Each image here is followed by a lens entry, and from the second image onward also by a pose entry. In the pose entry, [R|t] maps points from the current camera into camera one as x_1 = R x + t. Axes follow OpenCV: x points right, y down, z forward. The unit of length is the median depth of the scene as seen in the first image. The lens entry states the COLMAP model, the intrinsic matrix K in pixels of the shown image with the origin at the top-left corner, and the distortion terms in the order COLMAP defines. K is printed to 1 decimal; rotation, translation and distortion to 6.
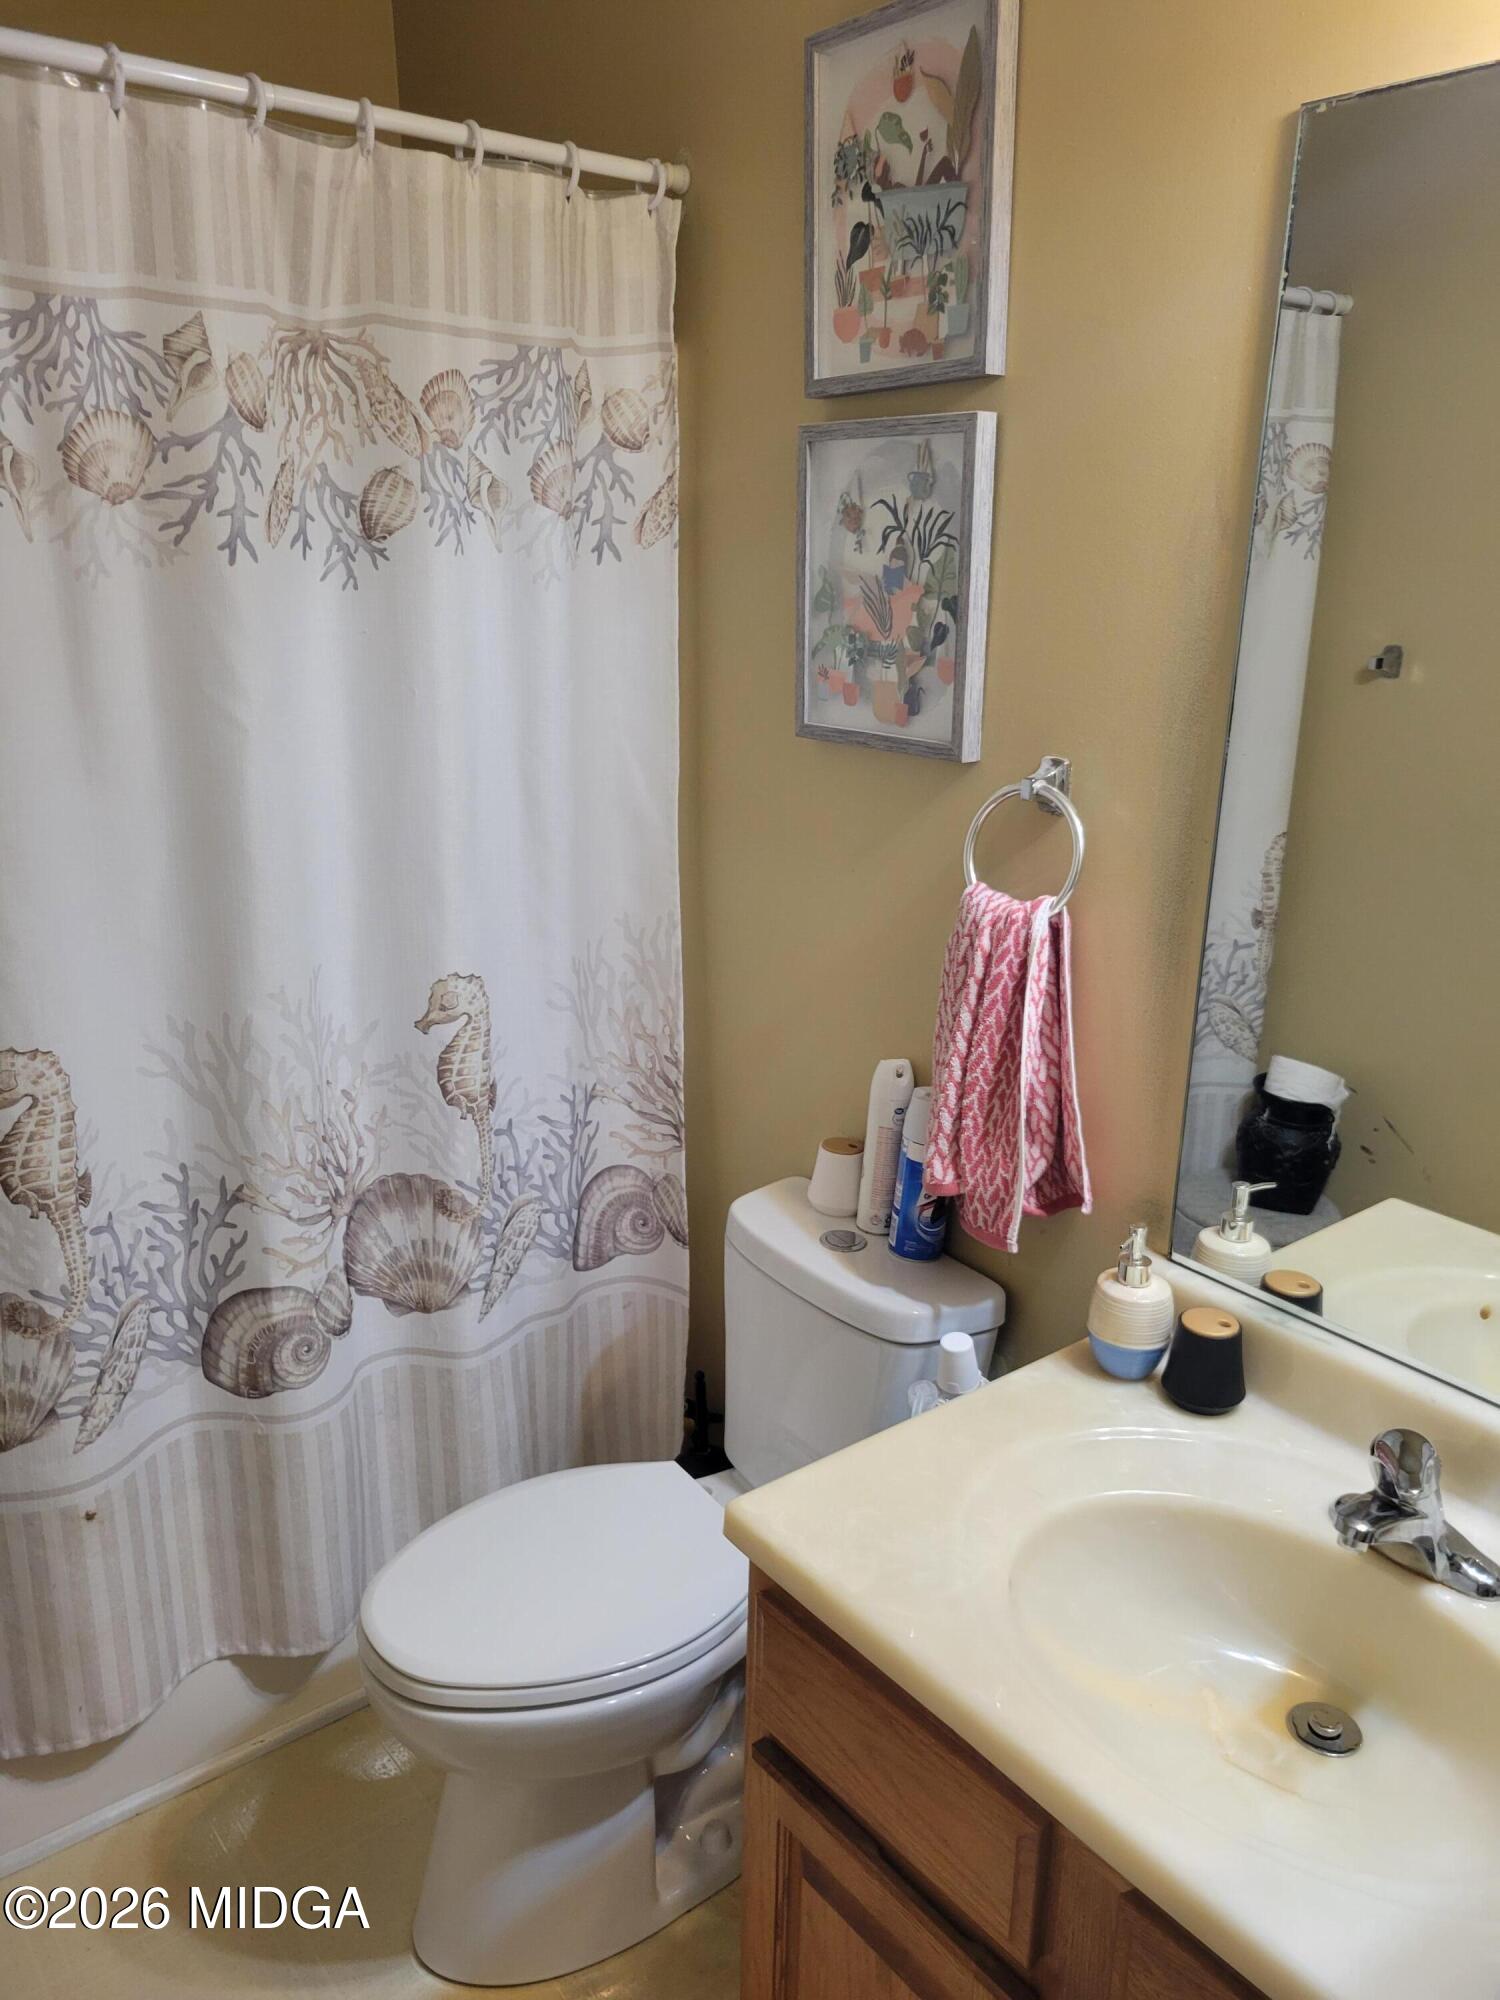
lens RADIAL K [[1511.5, 0, 742.2], [0, 1511.5, 997.9], [0, 0, 1]] dist [0.048901, -0.022961]
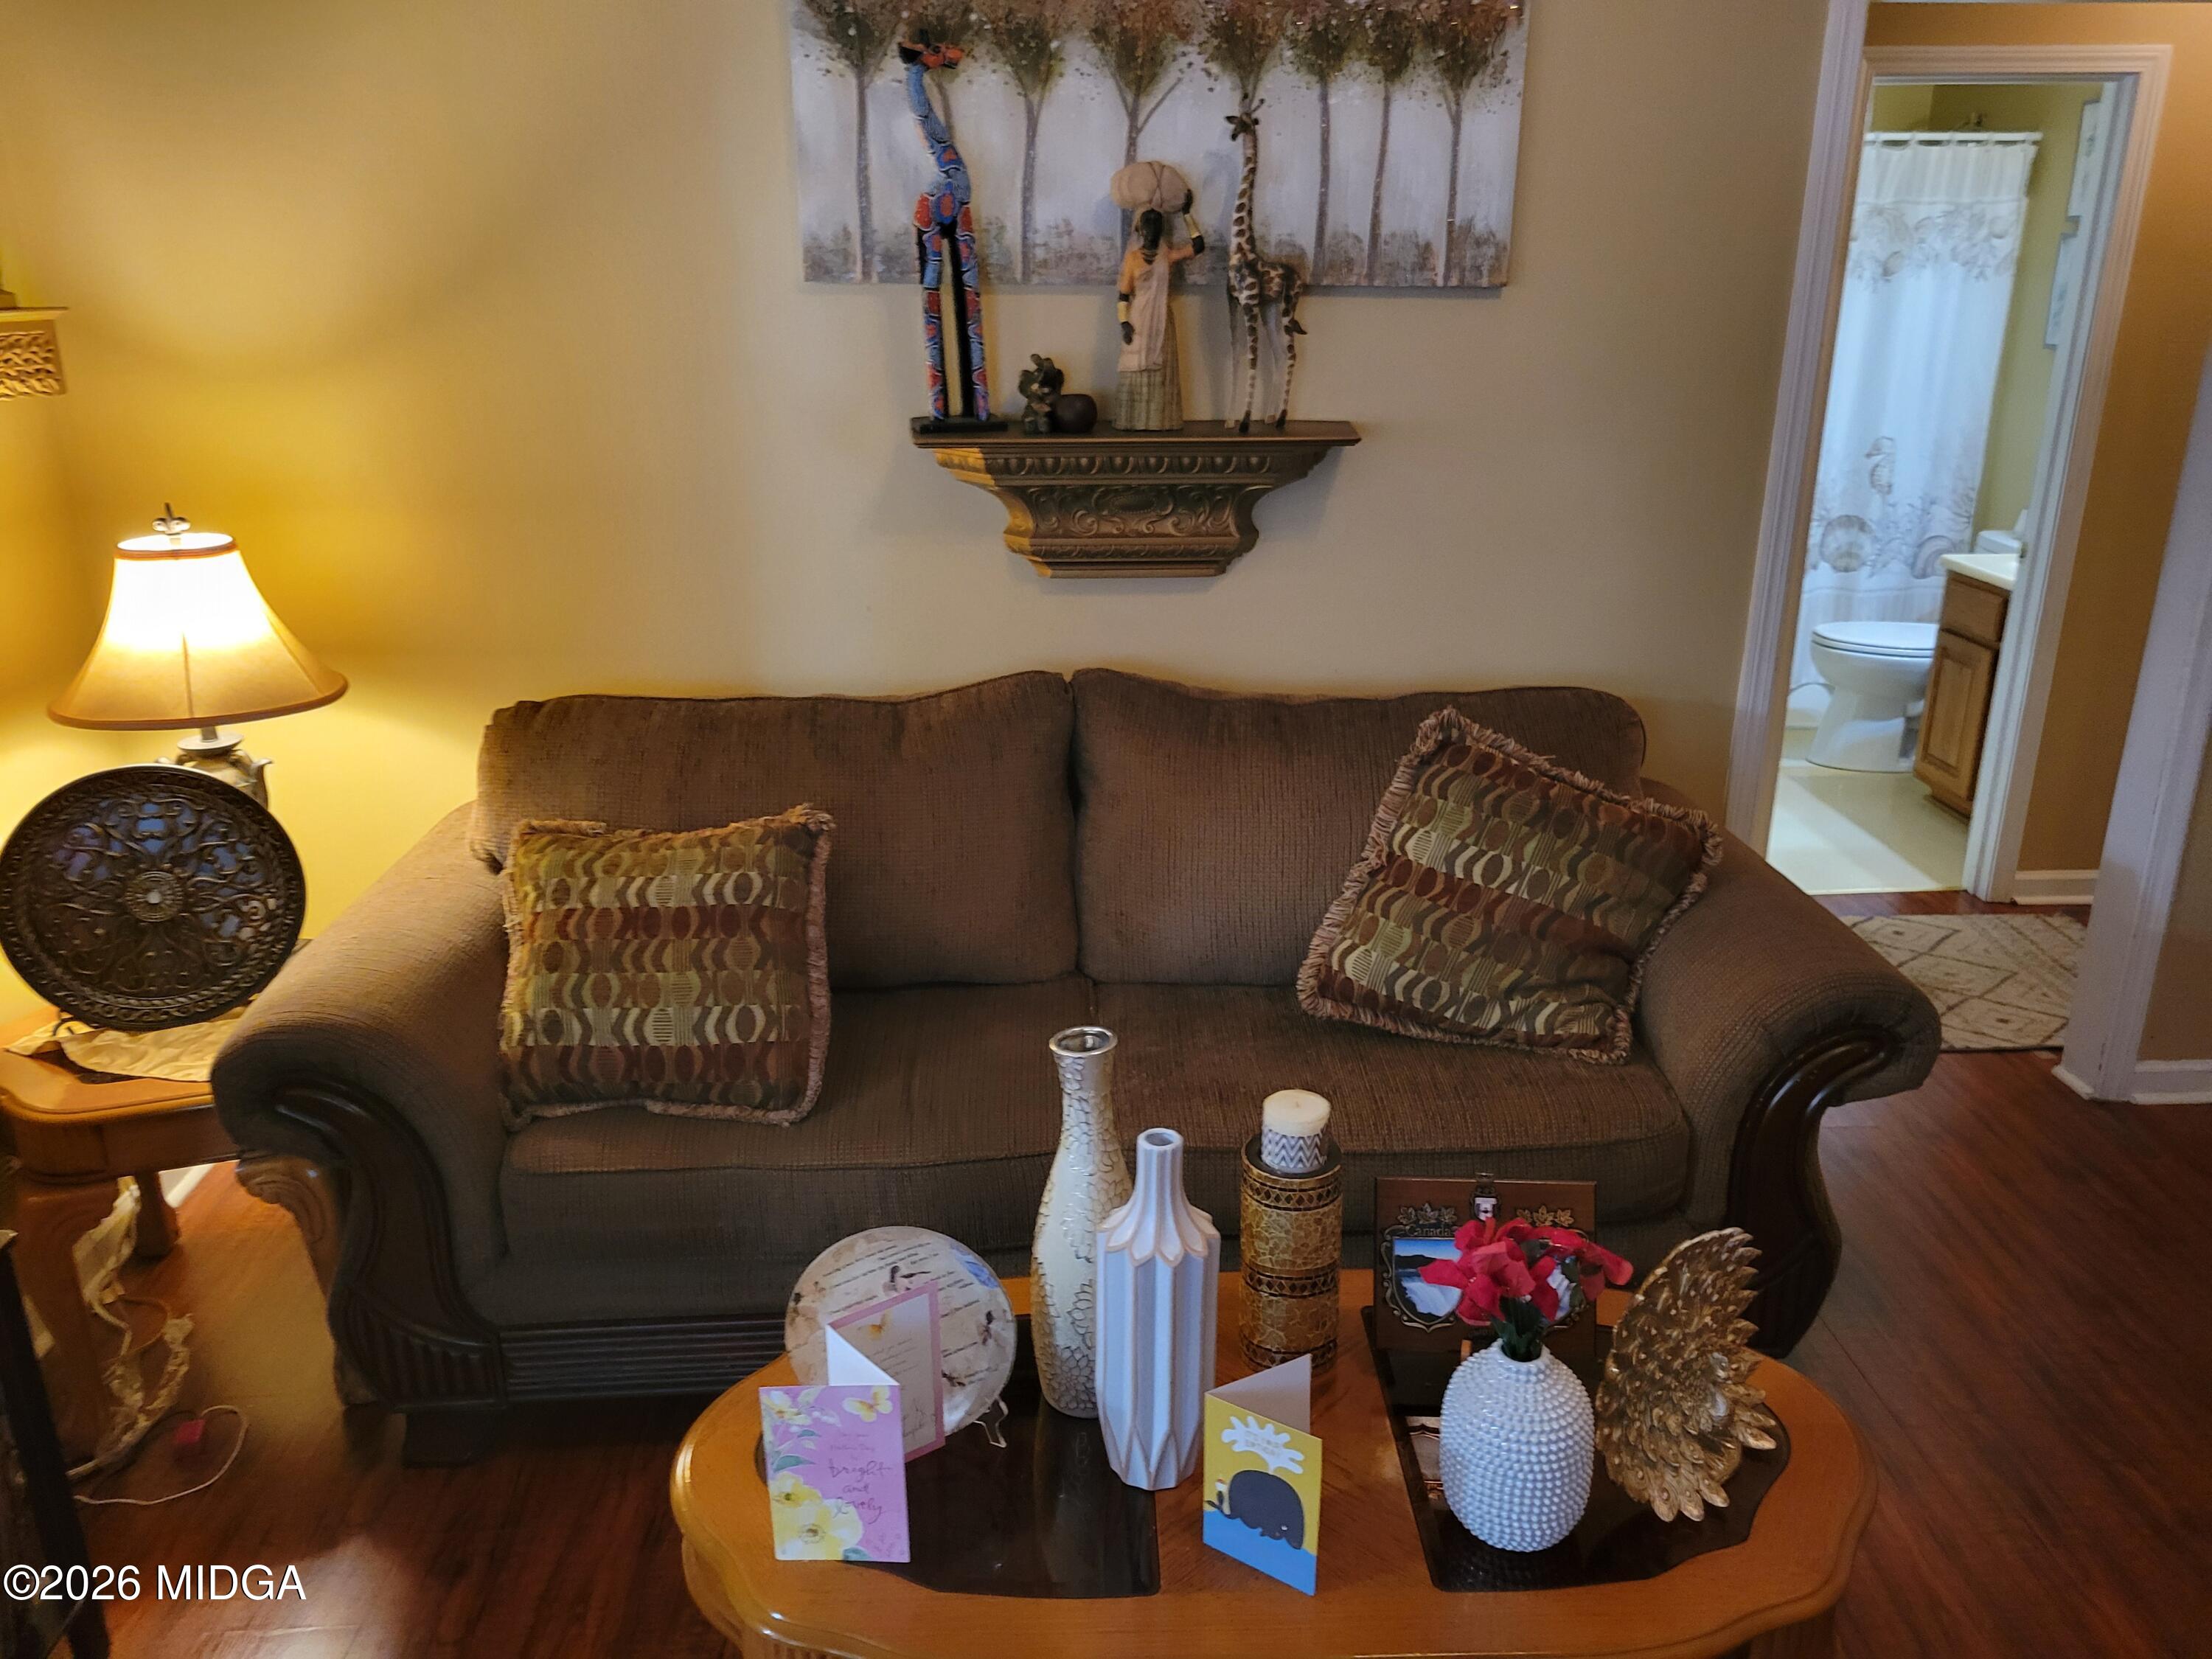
lens RADIAL K [[1671.7, 0, 1113.3], [0, 1671.7, 821.4], [0, 0, 1]] dist [0.048901, -0.022961]
pose [[0.816351, 0.171339, -0.551556, 0.466861], [-0.156249, 0.984890, 0.074690, 0.647736], [0.556019, 0.025207, 0.830787, -2.251116]]
